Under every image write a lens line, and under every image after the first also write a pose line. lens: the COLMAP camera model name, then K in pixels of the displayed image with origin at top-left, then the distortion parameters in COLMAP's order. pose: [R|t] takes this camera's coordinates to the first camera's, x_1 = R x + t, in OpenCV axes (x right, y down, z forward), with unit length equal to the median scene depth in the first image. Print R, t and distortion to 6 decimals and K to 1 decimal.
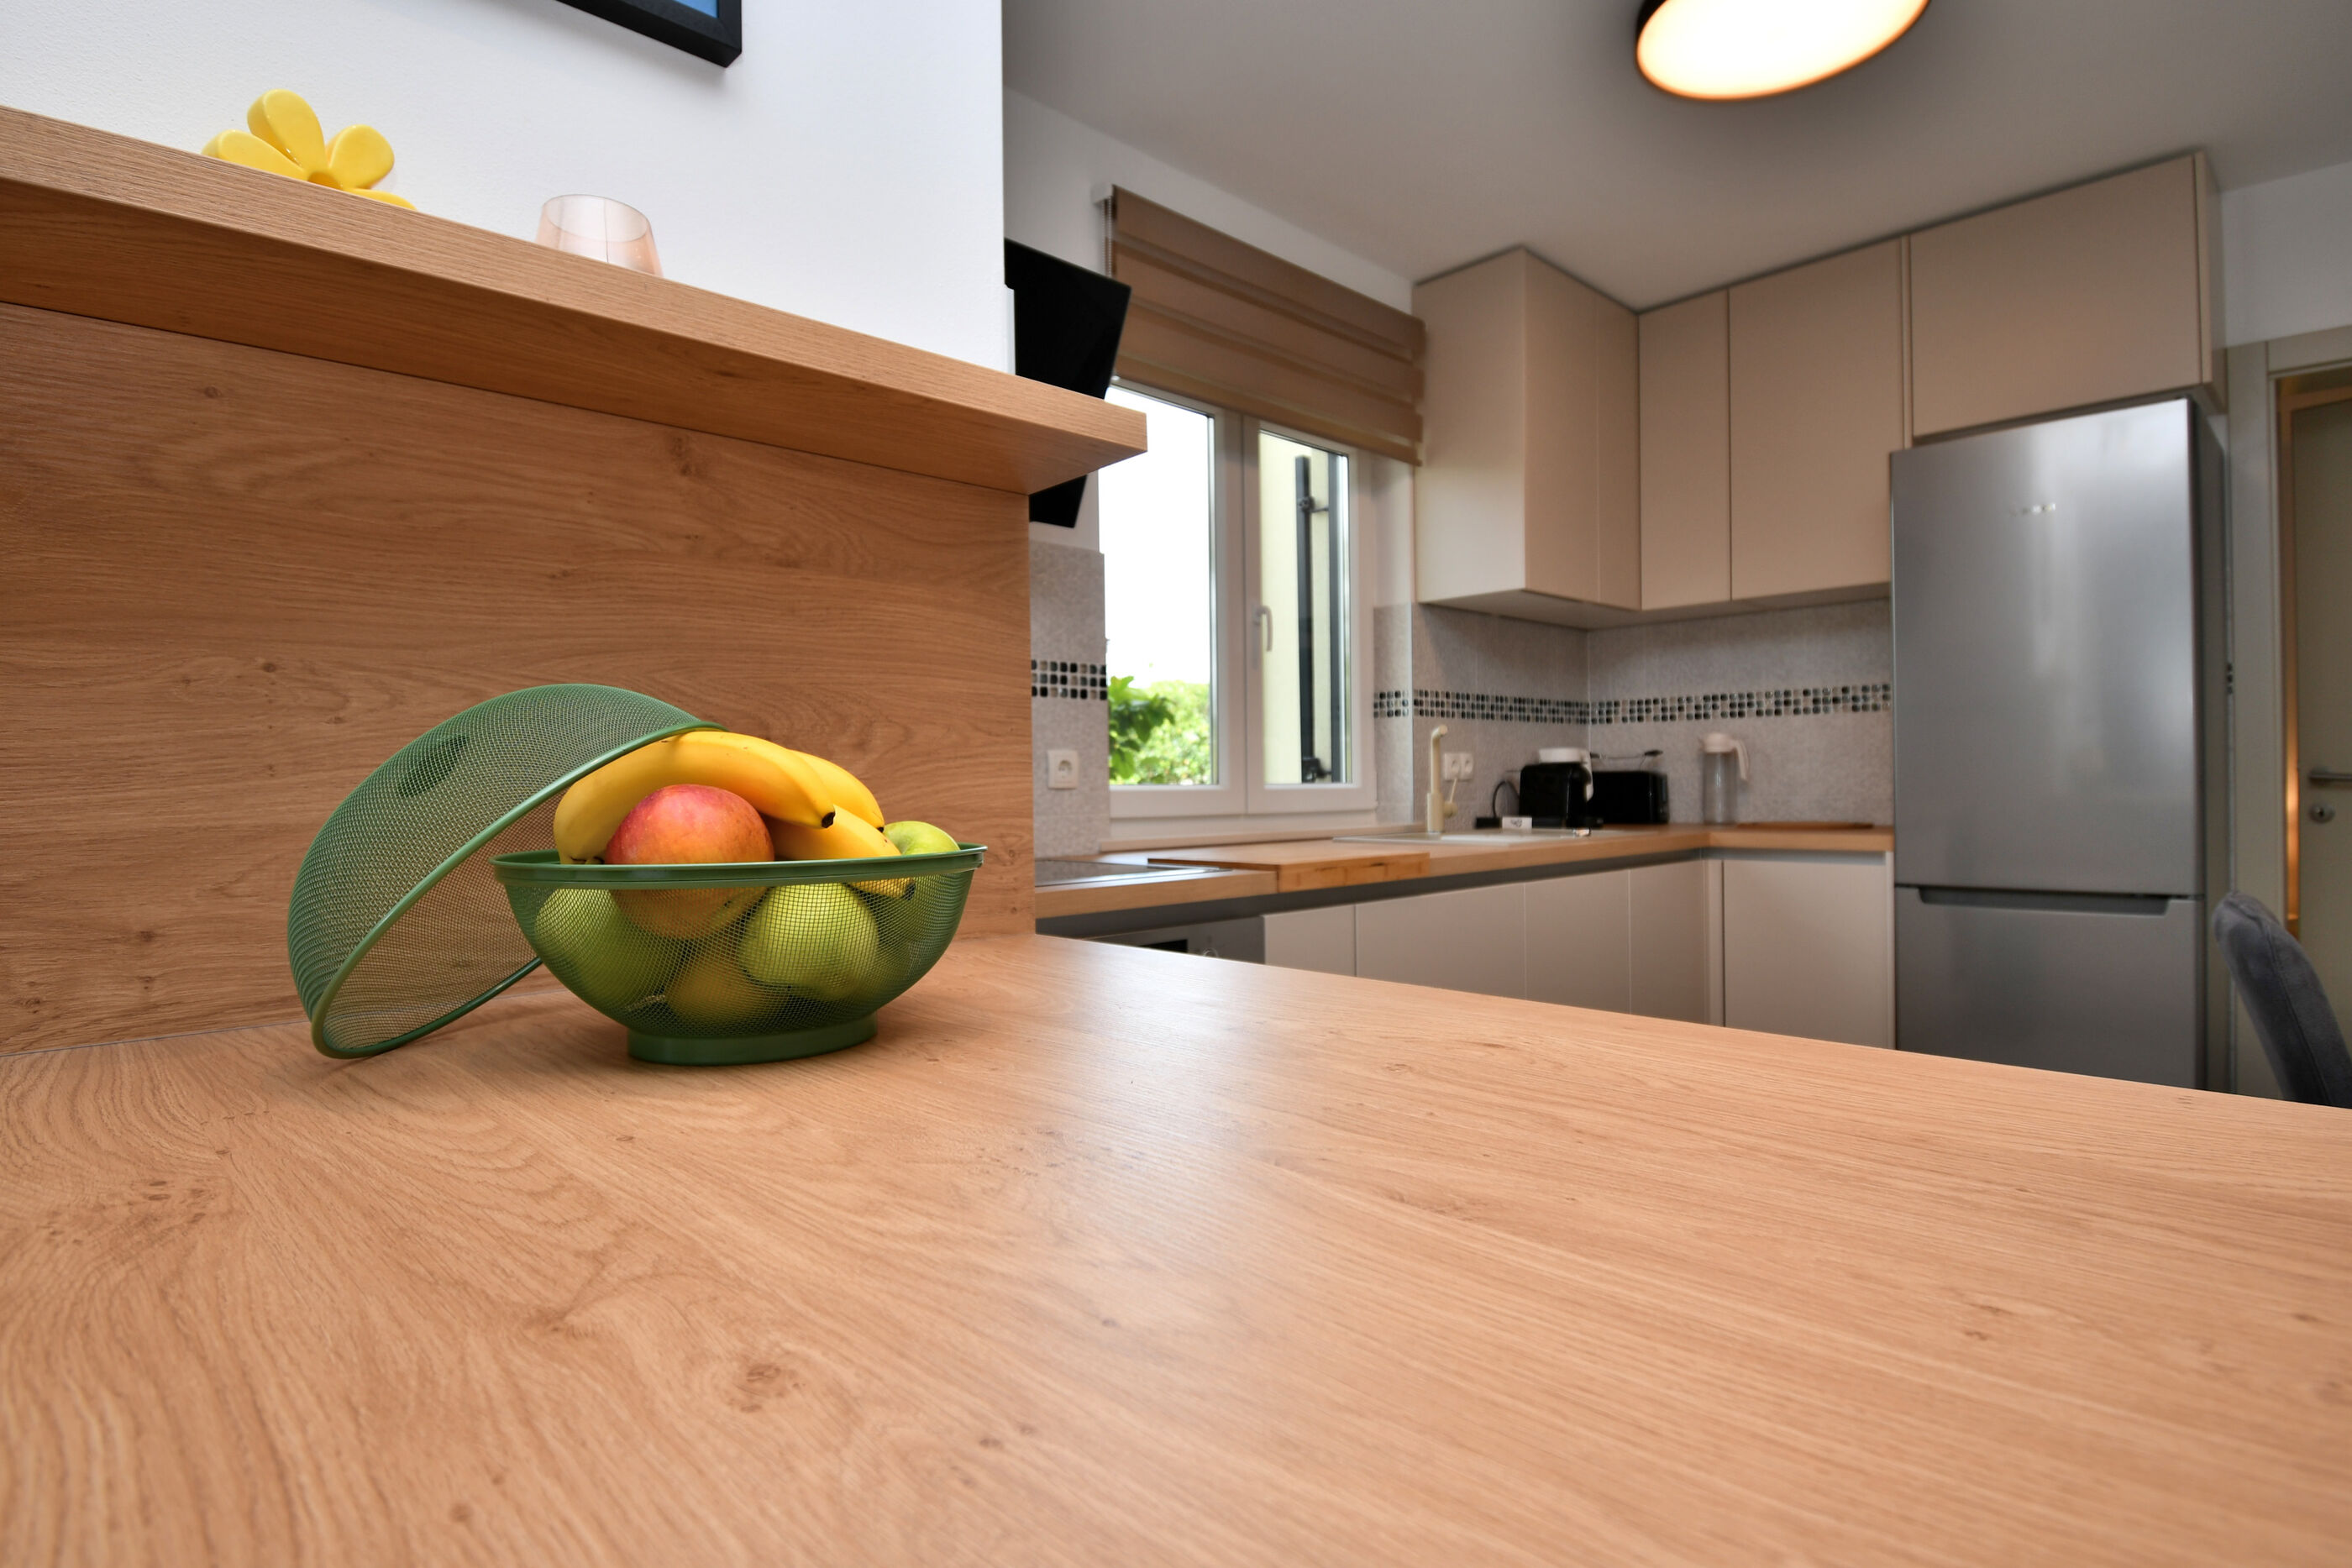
lens RADIAL K [[1198.5, 0, 1177.6], [0, 1198.5, 793.5], [0, 0, 1]] dist [0.014174, -0.021972]
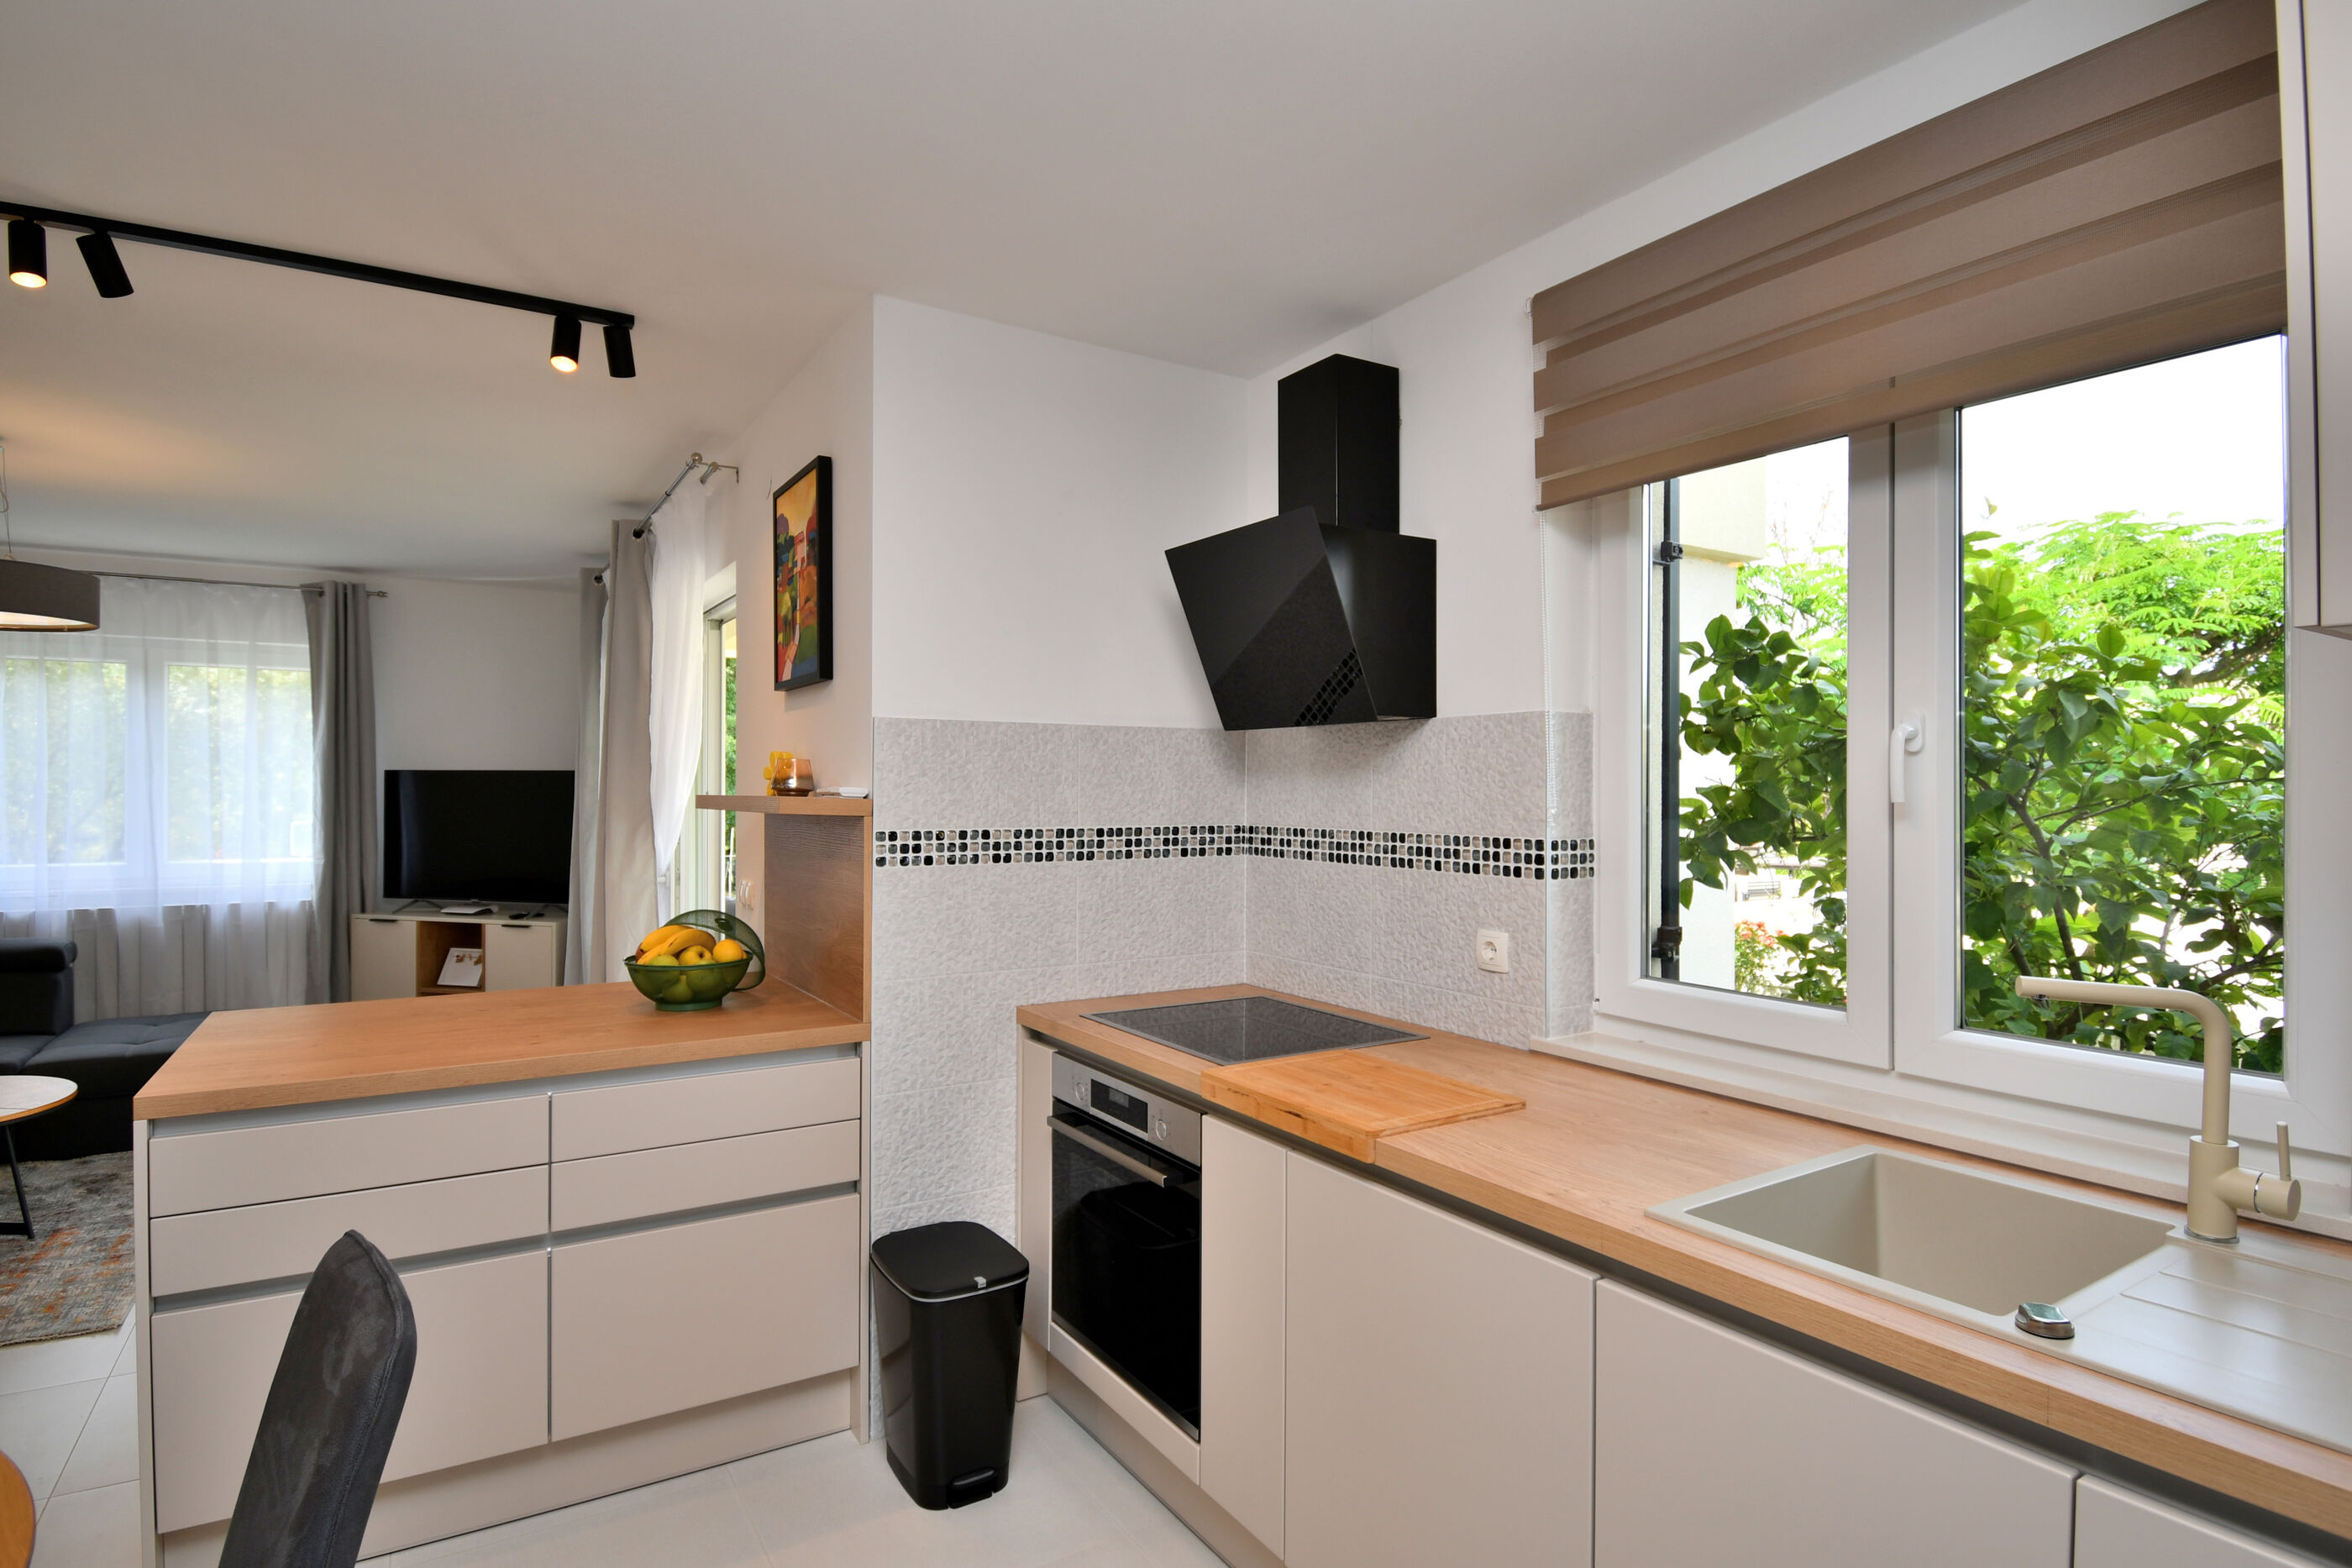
lens RADIAL K [[1198.5, 0, 1175.7], [0, 1198.5, 788.6], [0, 0, 1]] dist [0.014174, -0.021972]
pose [[-0.201147, 0.010687, -0.979503, 0.865741], [-0.009863, 0.999868, 0.012934, -0.155268], [0.979511, 0.012262, -0.201015, 0.928211]]
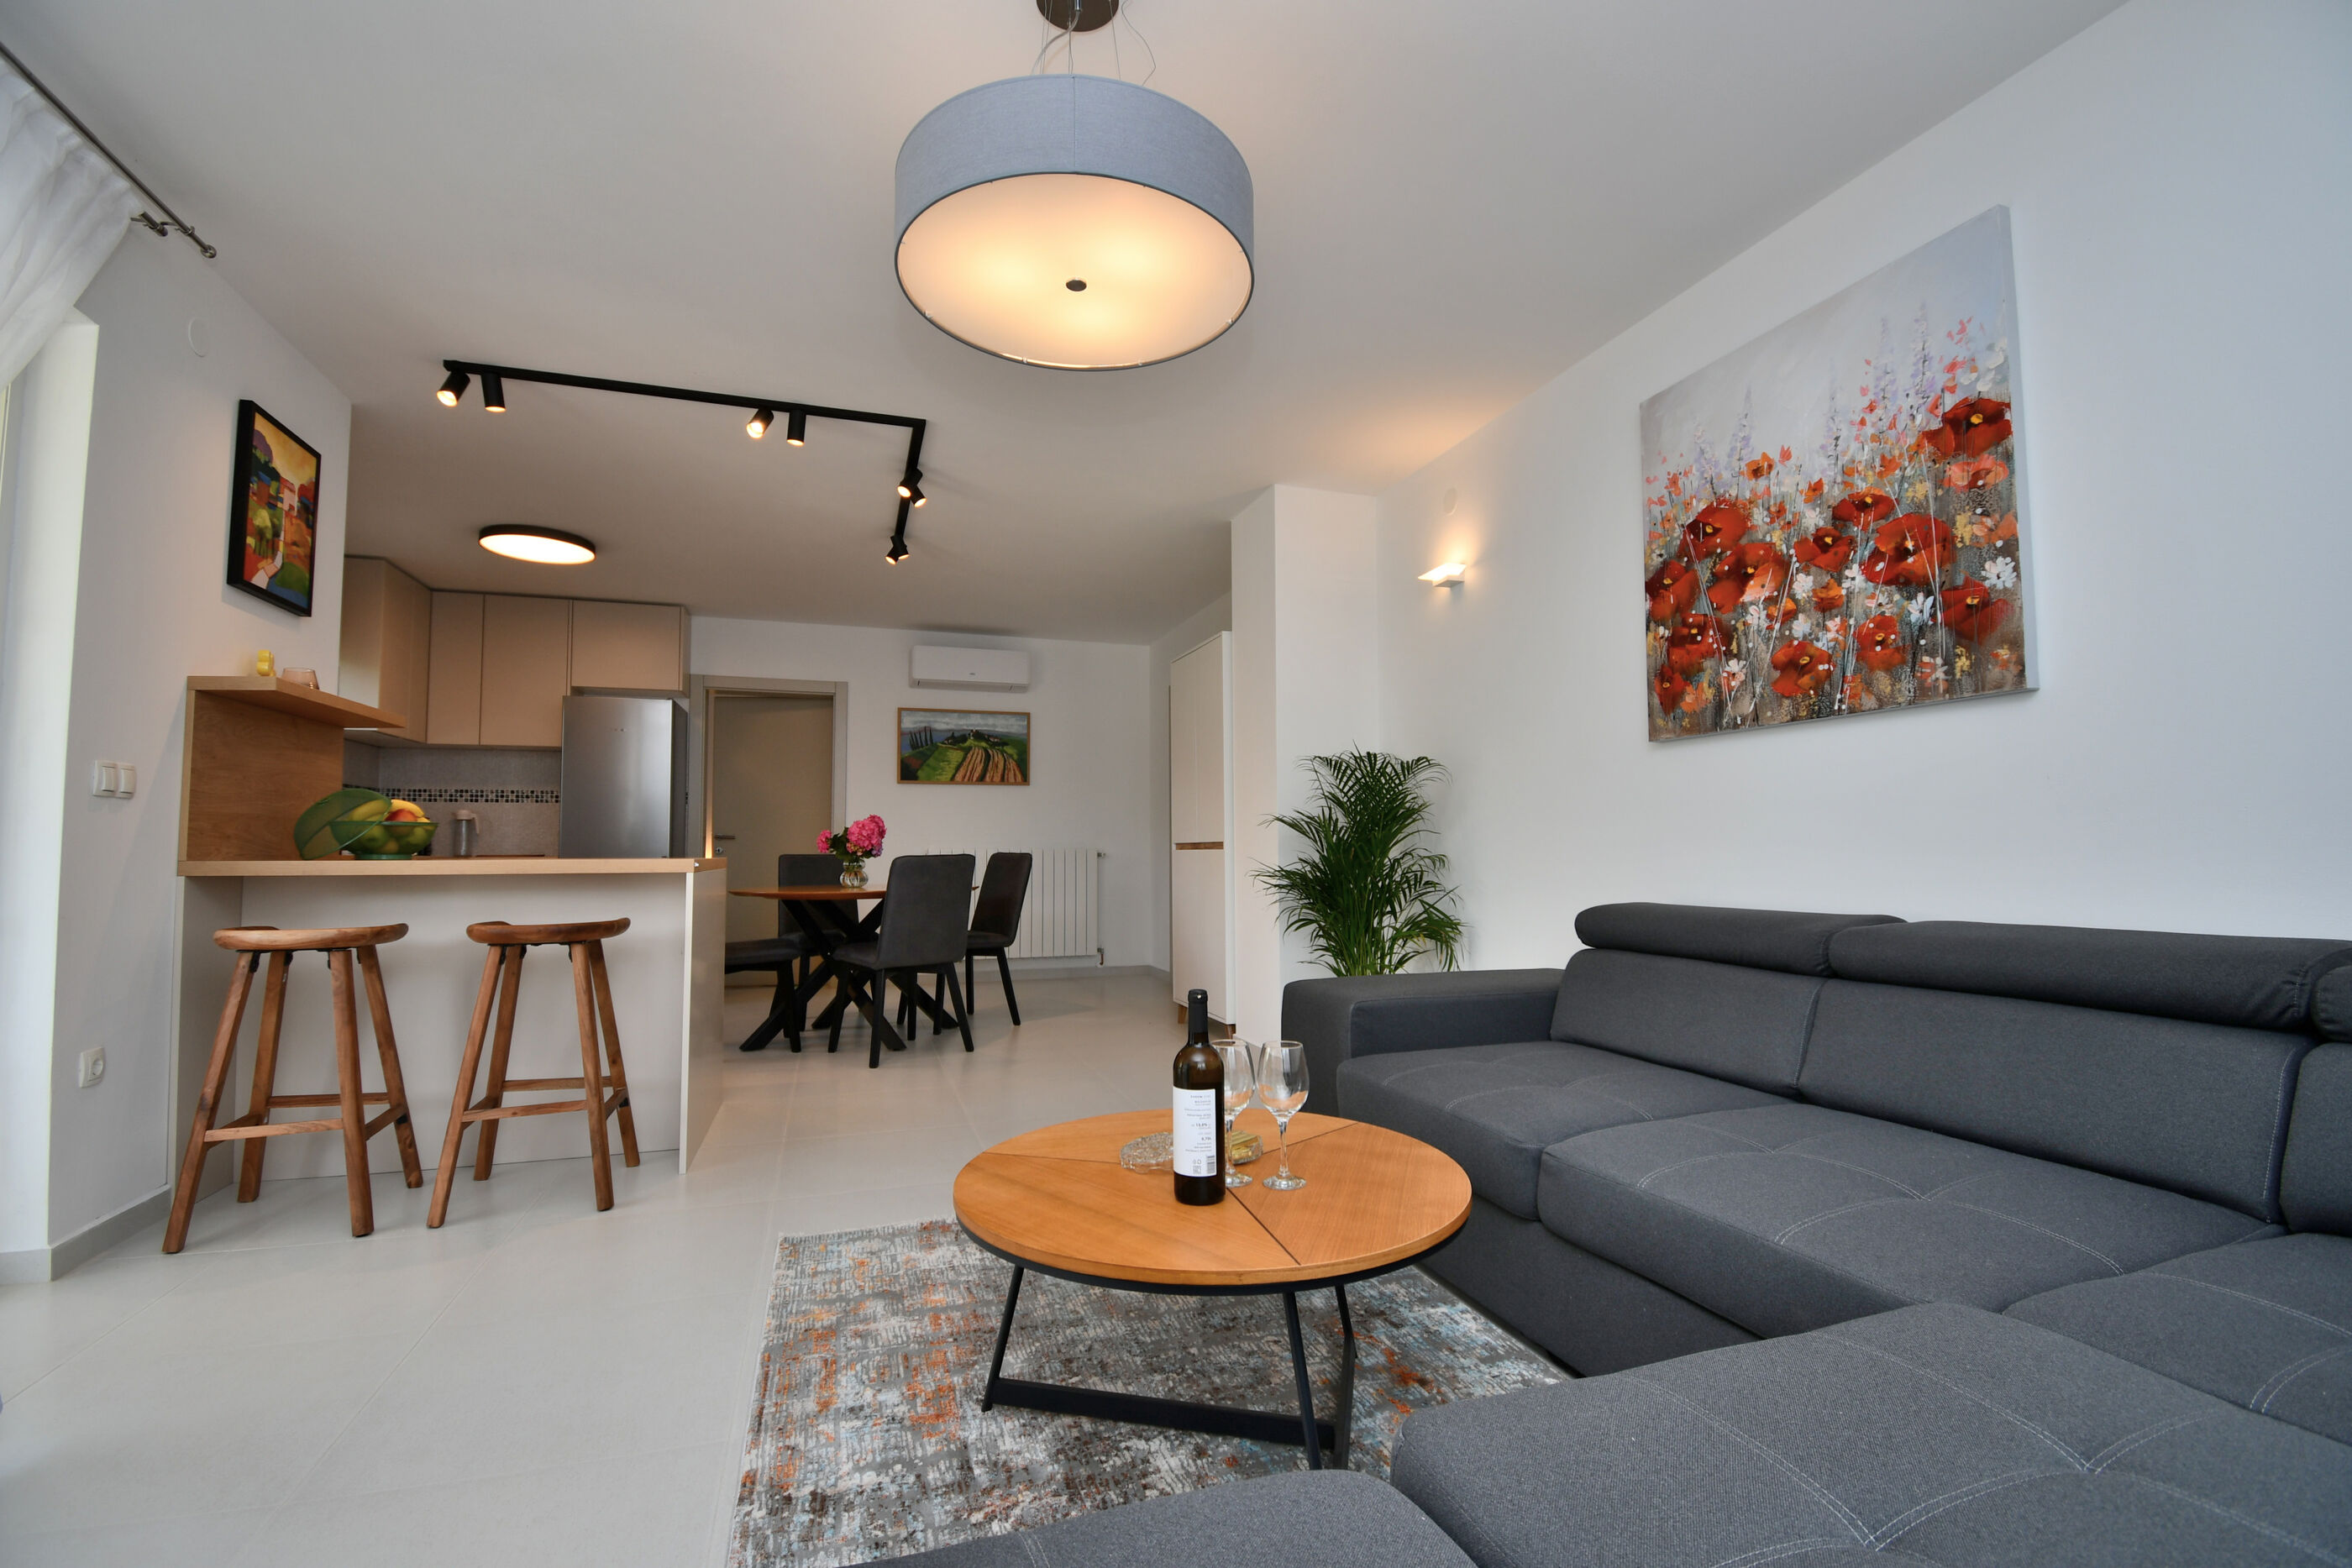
lens RADIAL K [[1028.2, 0, 1178.1], [0, 1028.2, 797.7], [0, 0, 1]] dist [0.001521, -0.009902]
pose [[0.432097, 0.060347, 0.899806, -0.805897], [0.005138, 0.997578, -0.069372, 0.075964], [-0.901812, 0.034598, 0.430740, -1.109236]]
